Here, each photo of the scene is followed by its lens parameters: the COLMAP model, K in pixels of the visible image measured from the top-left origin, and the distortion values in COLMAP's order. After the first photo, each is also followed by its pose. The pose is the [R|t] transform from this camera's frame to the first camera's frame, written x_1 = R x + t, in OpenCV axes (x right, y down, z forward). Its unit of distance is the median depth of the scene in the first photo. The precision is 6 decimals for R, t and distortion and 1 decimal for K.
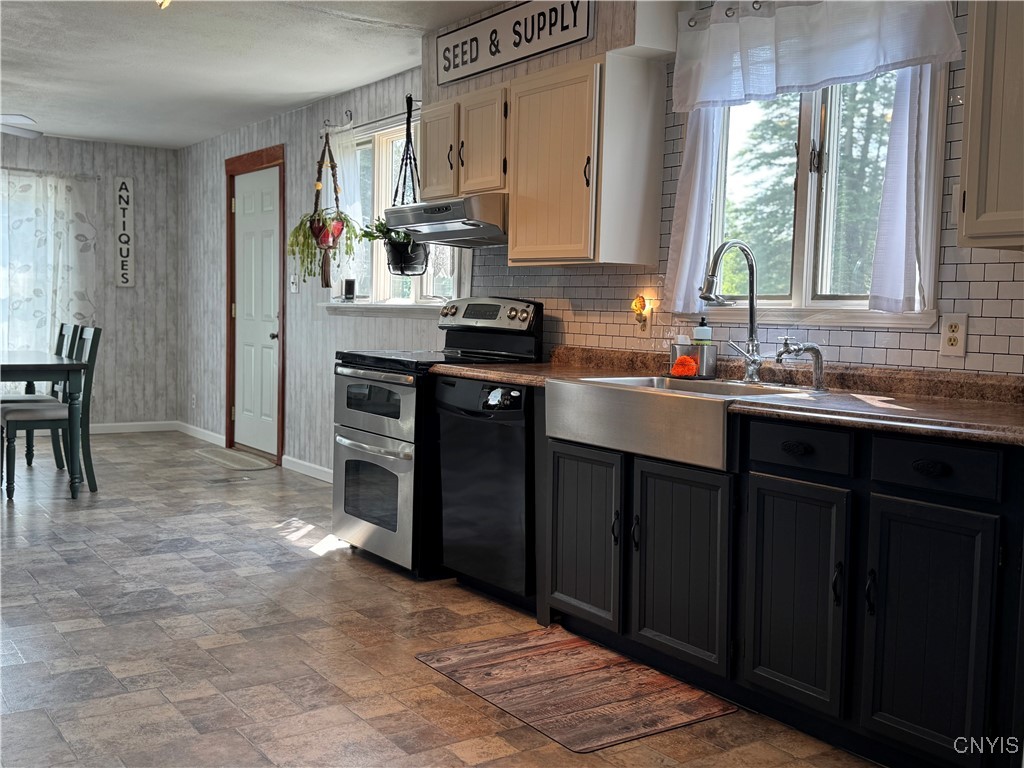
lens RADIAL K [[1048.9, 0, 512.4], [0, 1048.9, 383.7], [0, 0, 1]] dist [0.023927, 0.000000]
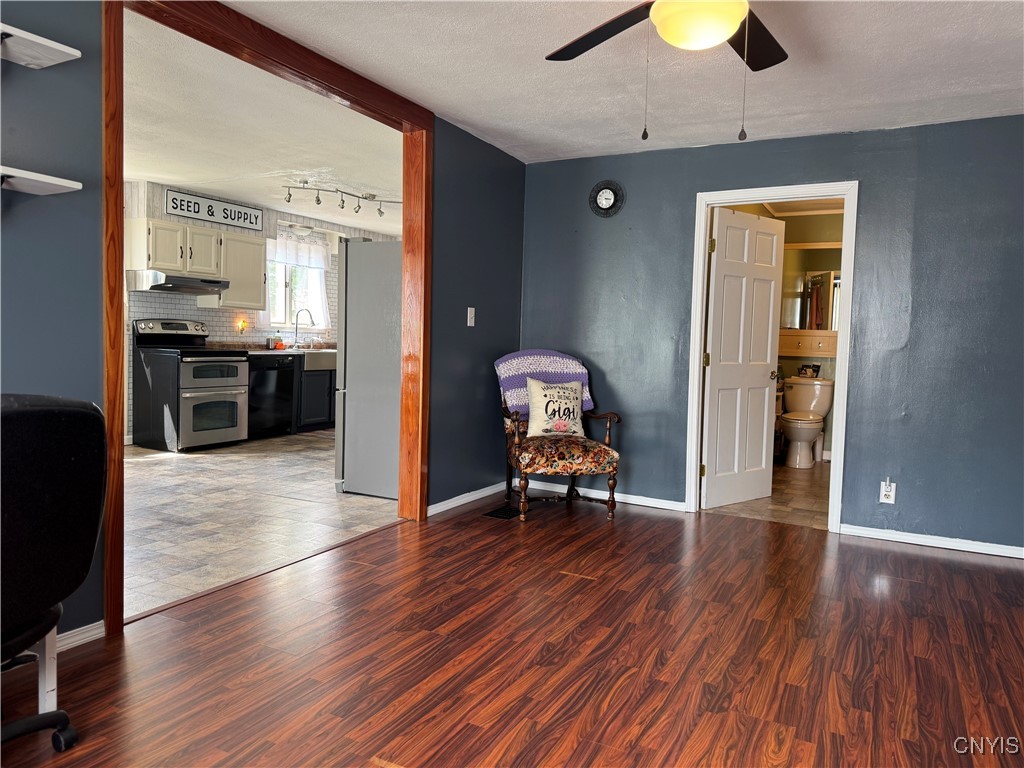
lens RADIAL K [[721.6, 0, 511.9], [0, 721.6, 381.2], [0, 0, 1]] dist [0.000195, 0.000182]
pose [[-0.466048, -0.090164, 0.880153, -1.684684], [0.026433, 0.992931, 0.115714, -0.117154], [-0.884365, 0.077193, -0.460370, 1.137366]]
